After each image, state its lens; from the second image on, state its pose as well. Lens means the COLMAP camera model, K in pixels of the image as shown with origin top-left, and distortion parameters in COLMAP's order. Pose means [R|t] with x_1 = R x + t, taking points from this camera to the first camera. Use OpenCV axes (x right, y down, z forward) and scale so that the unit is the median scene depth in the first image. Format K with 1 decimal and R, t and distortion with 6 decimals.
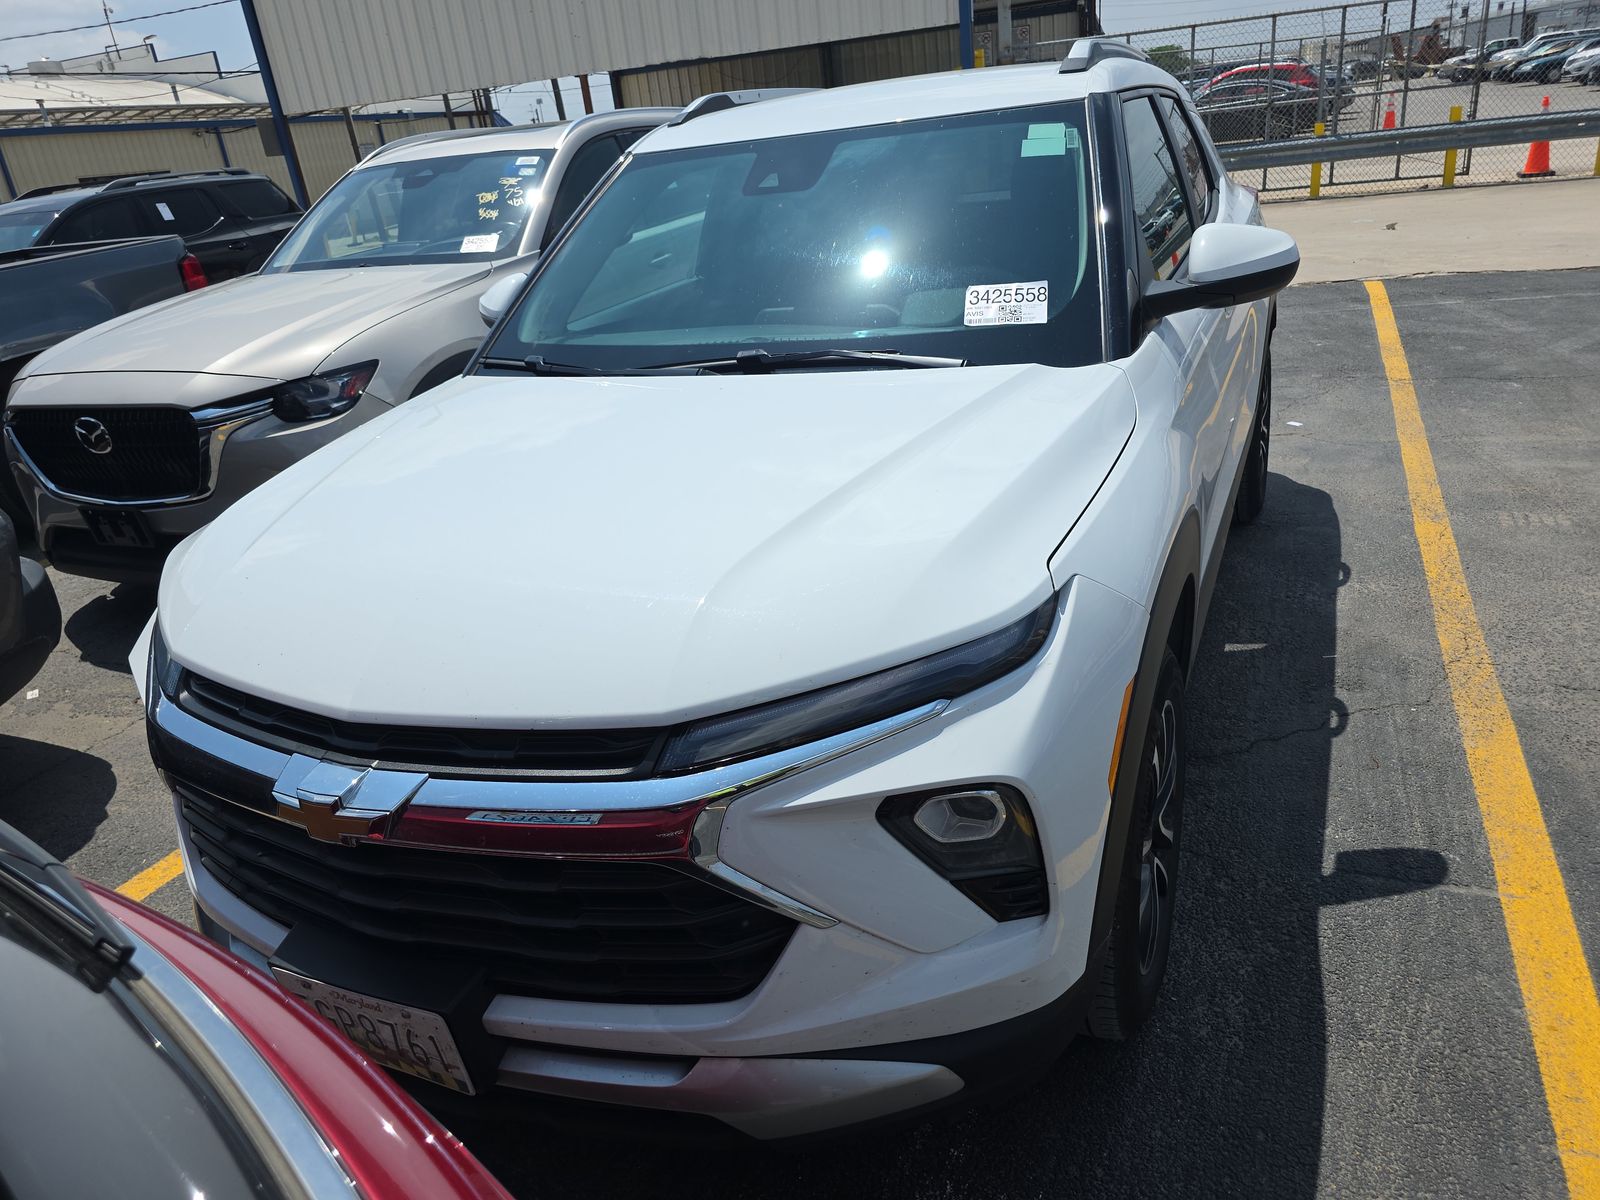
lens RADIAL K [[1107.1, 0, 814.7], [0, 1107.1, 608.9], [0, 0, 1]] dist [0.032865, -0.026893]
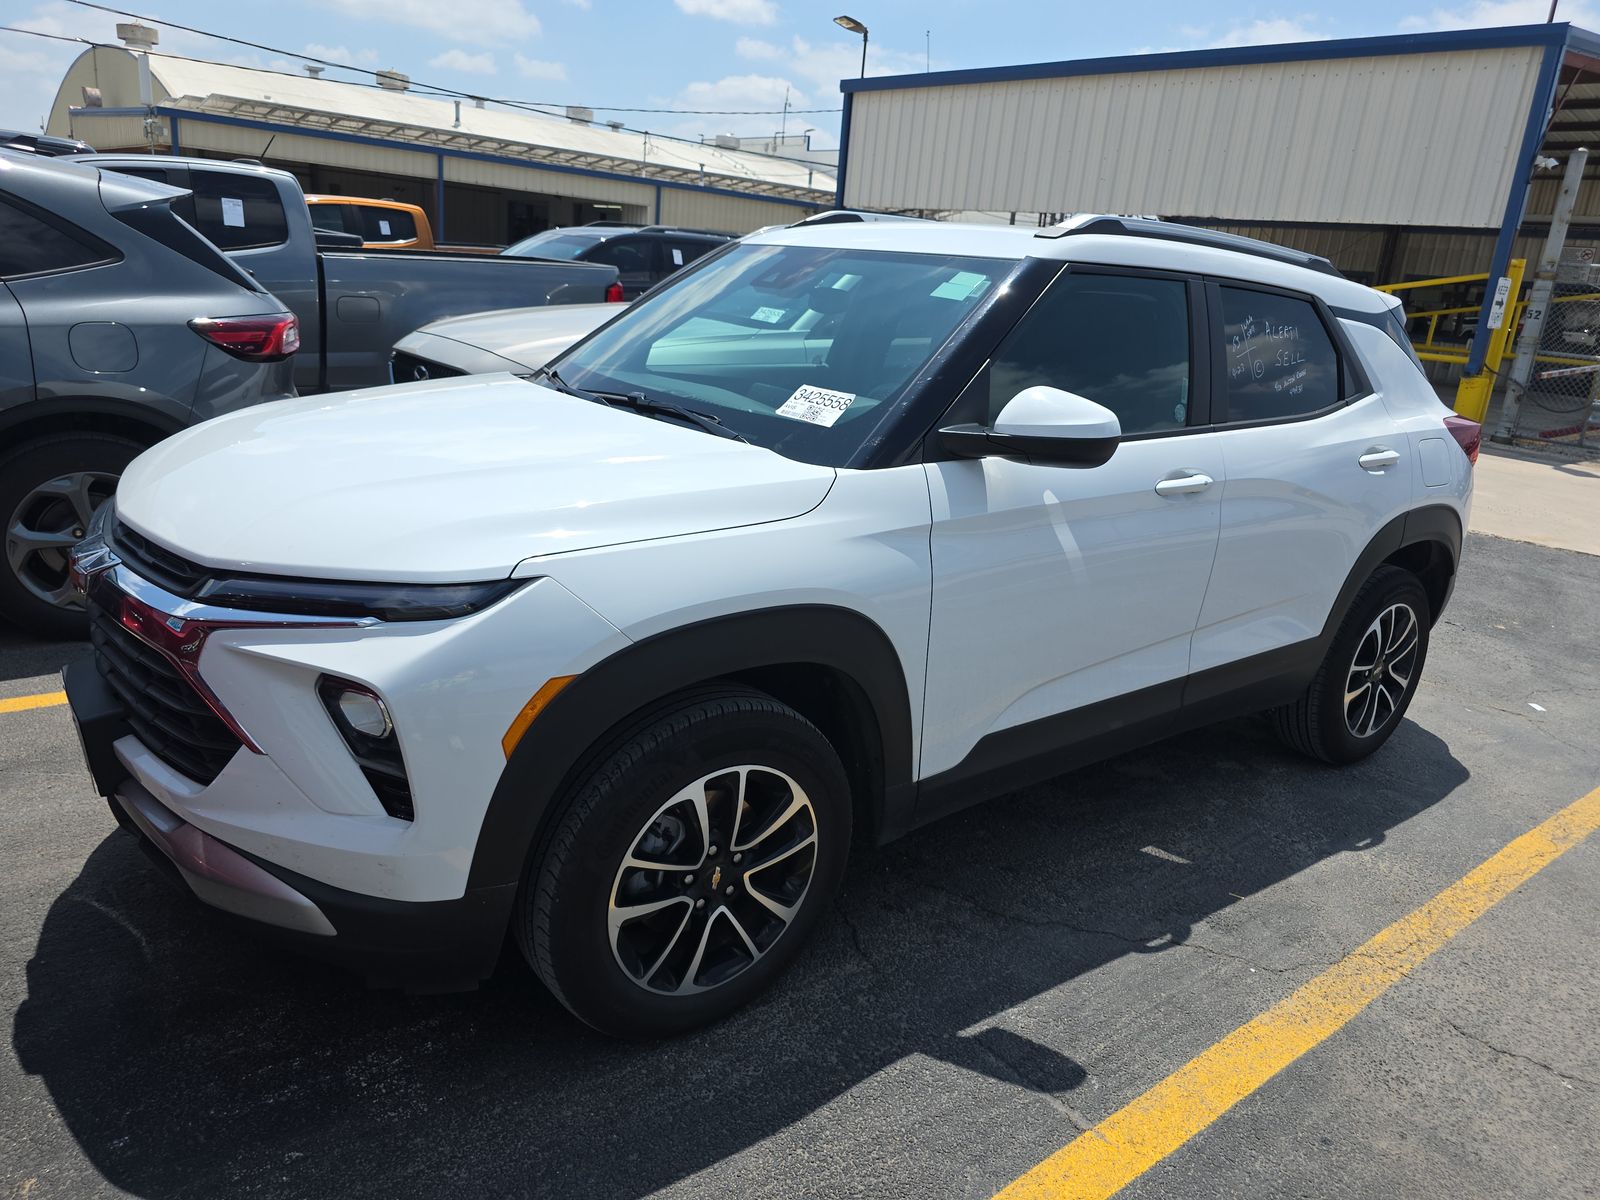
lens RADIAL K [[1107.1, 0, 804.7], [0, 1107.1, 612.6], [0, 0, 1]] dist [0.032865, -0.026893]
pose [[0.862737, 0.311015, -0.398691, 0.461134], [-0.349099, 0.936761, -0.024664, -0.029622], [0.365808, 0.160461, 0.916754, -0.006019]]
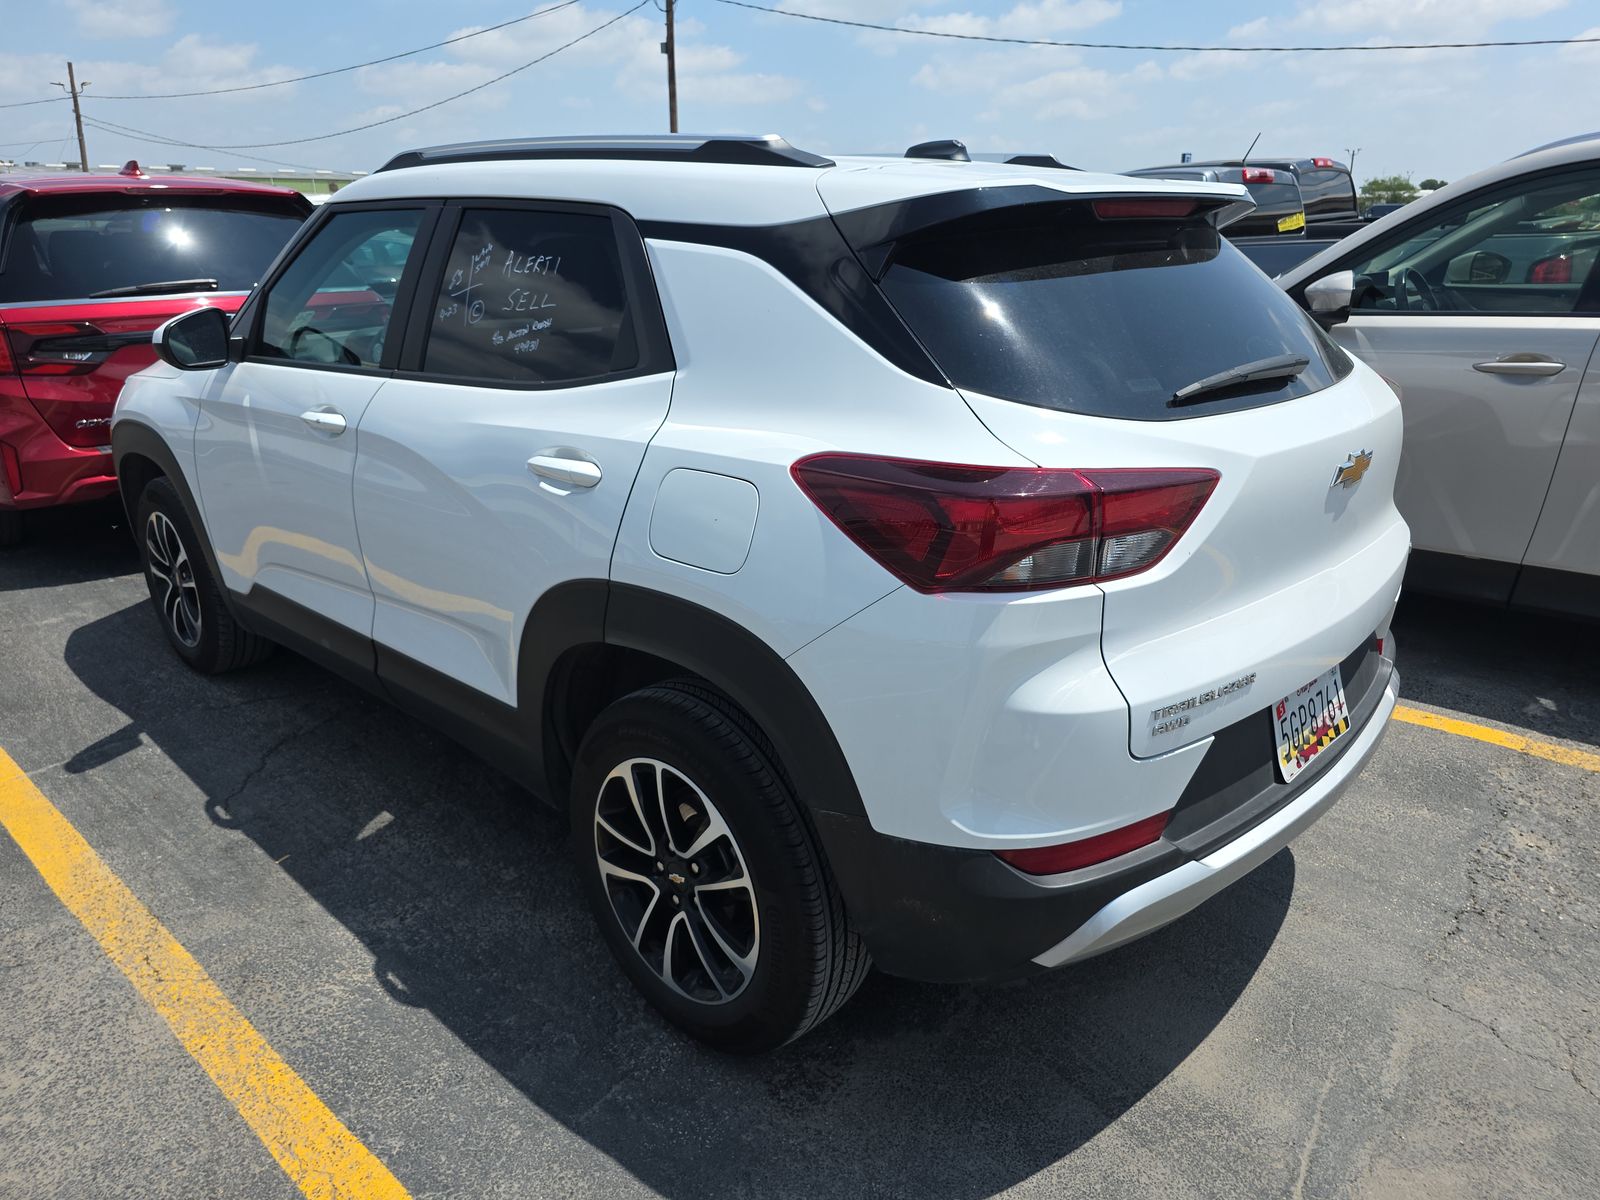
lens RADIAL K [[1107.1, 0, 810.5], [0, 1107.1, 589.2], [0, 0, 1]] dist [0.032865, -0.026893]
pose [[-0.345467, 0.402767, -0.847603, 0.997126], [-0.323538, 0.796717, 0.510456, -0.718279], [0.880895, 0.450578, -0.144929, 1.430643]]
